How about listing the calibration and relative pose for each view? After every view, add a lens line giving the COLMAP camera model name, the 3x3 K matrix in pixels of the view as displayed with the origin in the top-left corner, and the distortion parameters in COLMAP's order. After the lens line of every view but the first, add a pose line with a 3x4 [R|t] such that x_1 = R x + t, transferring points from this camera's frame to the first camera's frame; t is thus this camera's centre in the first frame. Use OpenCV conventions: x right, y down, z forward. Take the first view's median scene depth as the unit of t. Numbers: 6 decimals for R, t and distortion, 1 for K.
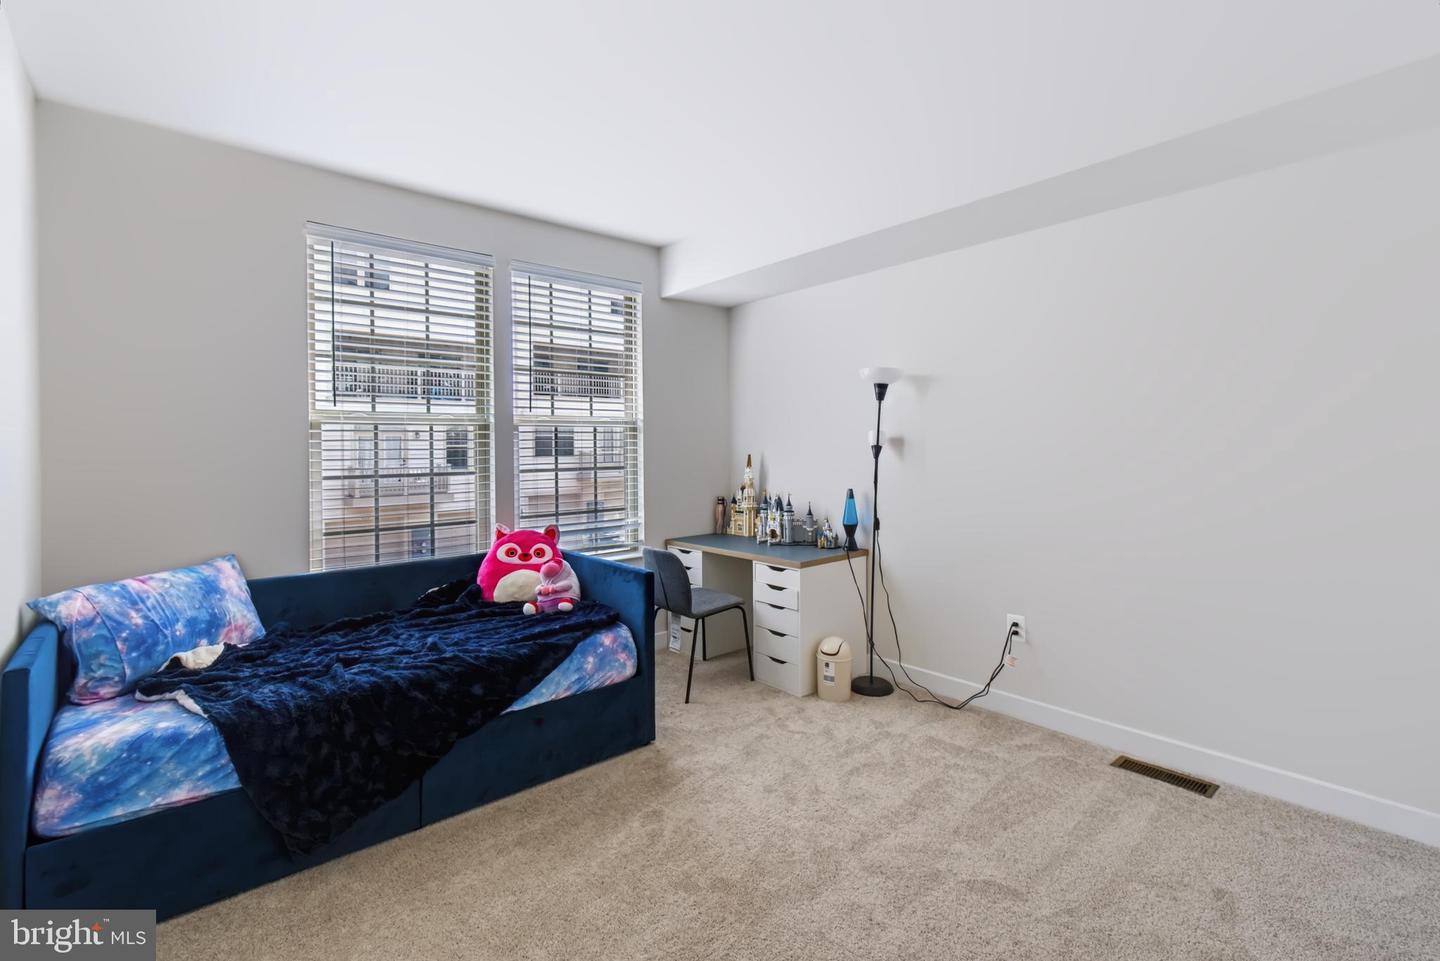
lens RADIAL K [[642.7, 0, 713.6], [0, 642.7, 445.6], [0, 0, 1]] dist [0.000632, 0.000263]
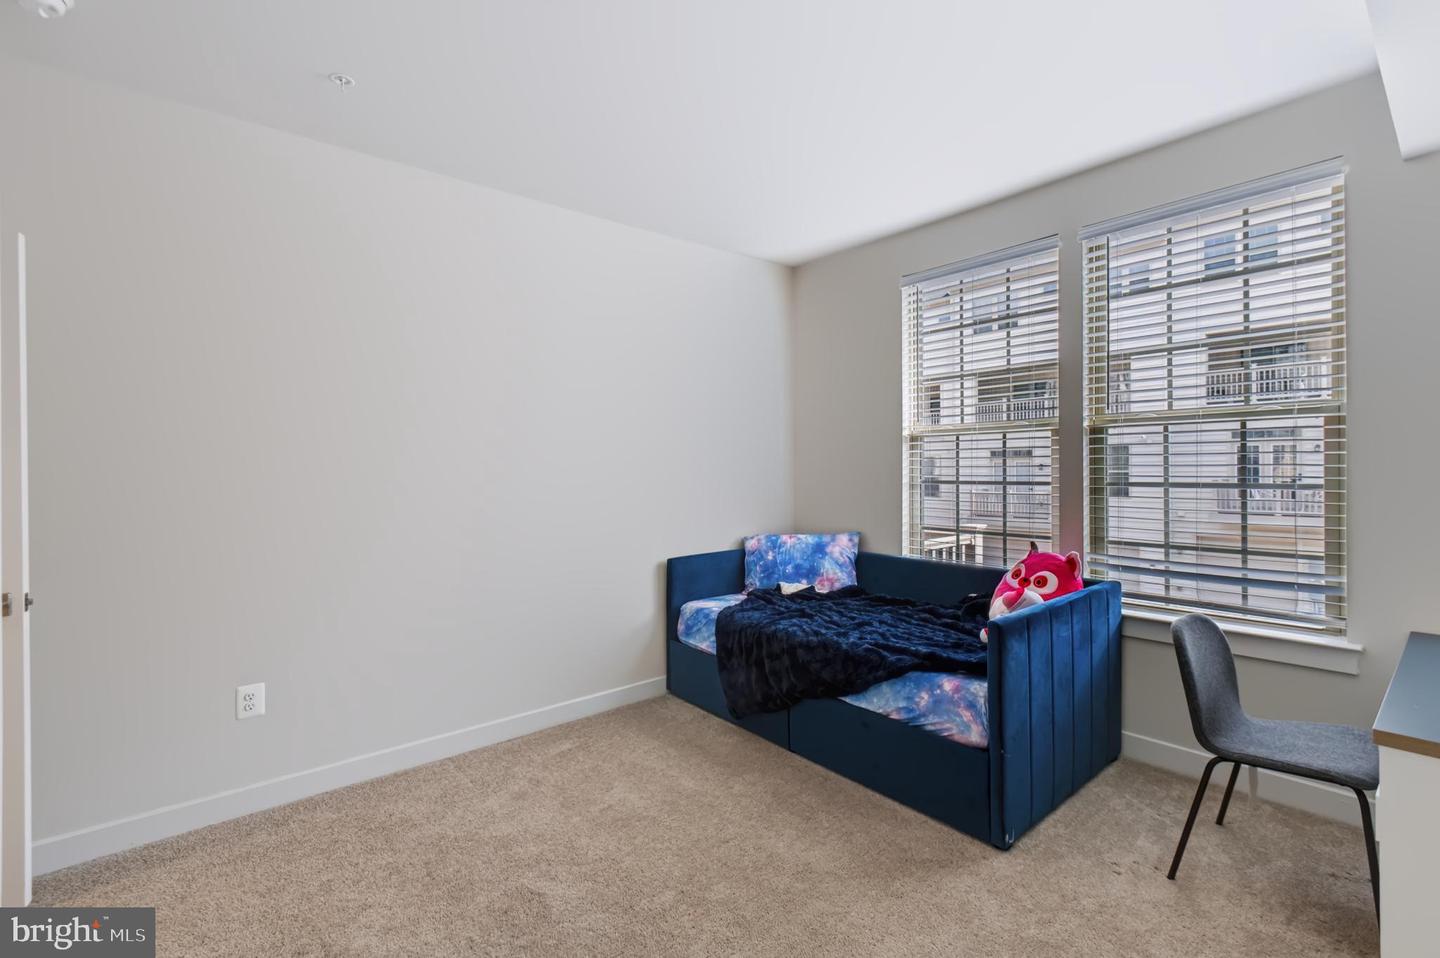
lens RADIAL K [[642.7, 0, 713.6], [0, 642.7, 444.1], [0, 0, 1]] dist [0.000632, 0.000263]
pose [[-0.012138, -0.017600, -0.999771, 0.712914], [0.017574, 0.999687, -0.017812, -0.006281], [0.999772, -0.017787, -0.011825, 0.724854]]
